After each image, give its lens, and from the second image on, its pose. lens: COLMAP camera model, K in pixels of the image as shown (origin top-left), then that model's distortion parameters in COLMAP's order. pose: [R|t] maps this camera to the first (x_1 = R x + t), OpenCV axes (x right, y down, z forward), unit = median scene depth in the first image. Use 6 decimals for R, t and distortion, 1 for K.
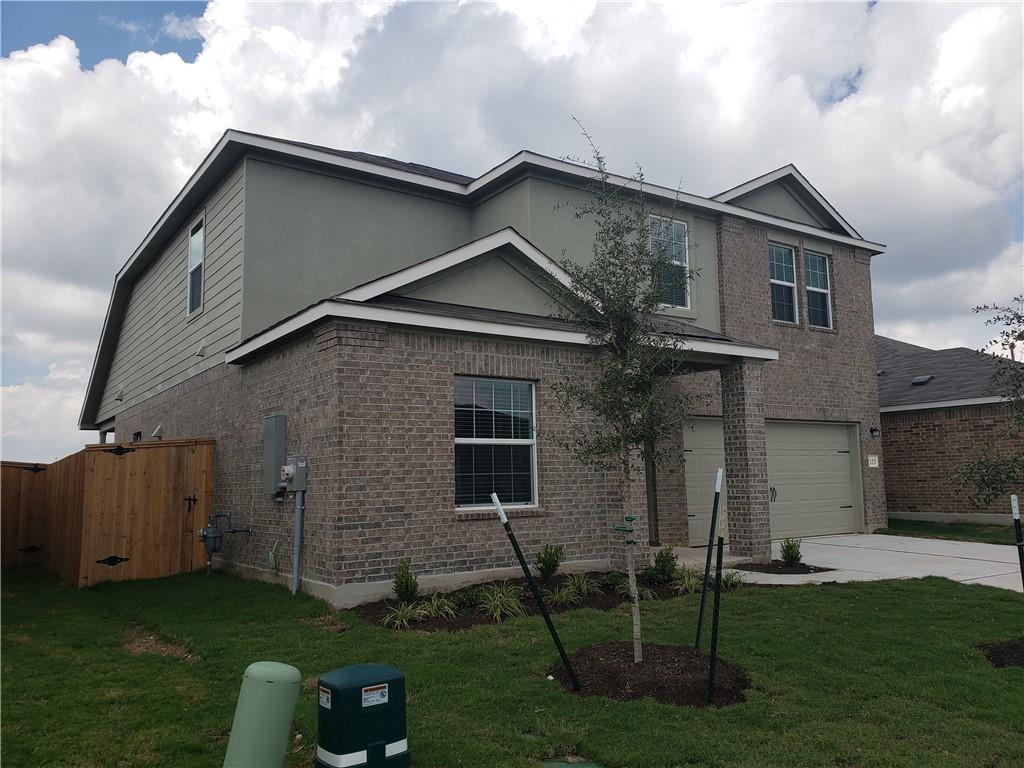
lens RADIAL K [[819.7, 0, 512.0], [0, 819.7, 384.0], [0, 0, 1]] dist [-0.053788, -0.001543]
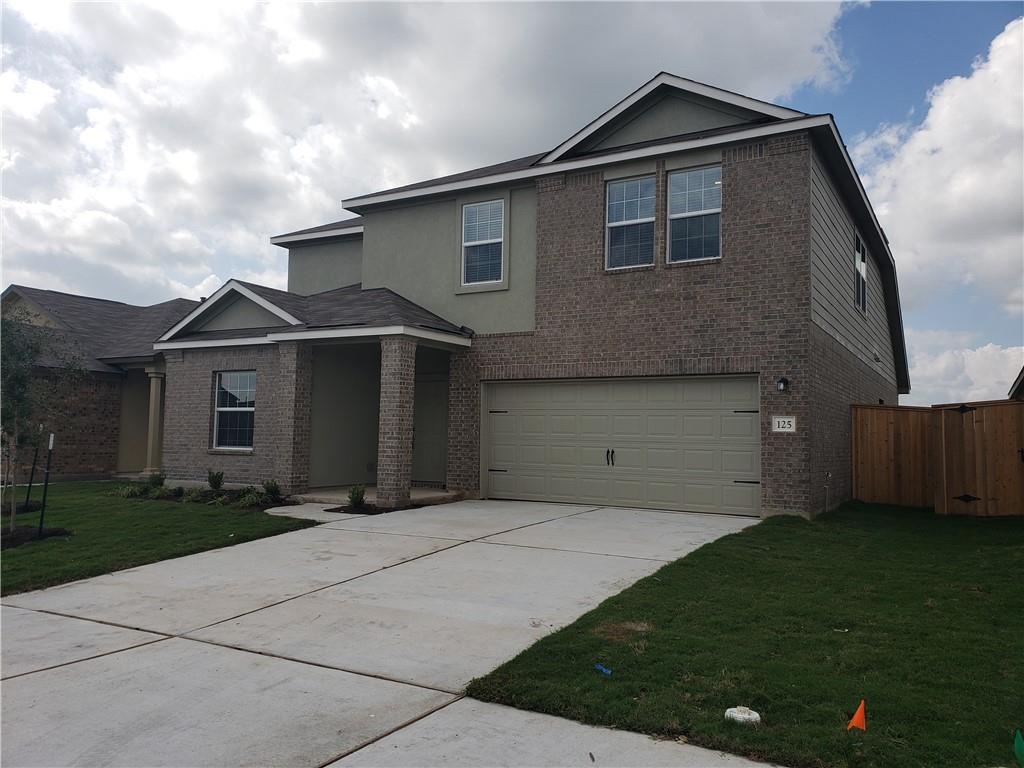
lens RADIAL K [[789.5, 0, 512.0], [0, 789.5, 384.0], [0, 0, 1]] dist [0.001589, -0.004741]
pose [[0.437246, -0.034860, -0.898666, 1.104533], [0.084427, 0.996427, 0.002426, 0.040834], [0.895370, -0.076932, 0.438627, 0.520000]]
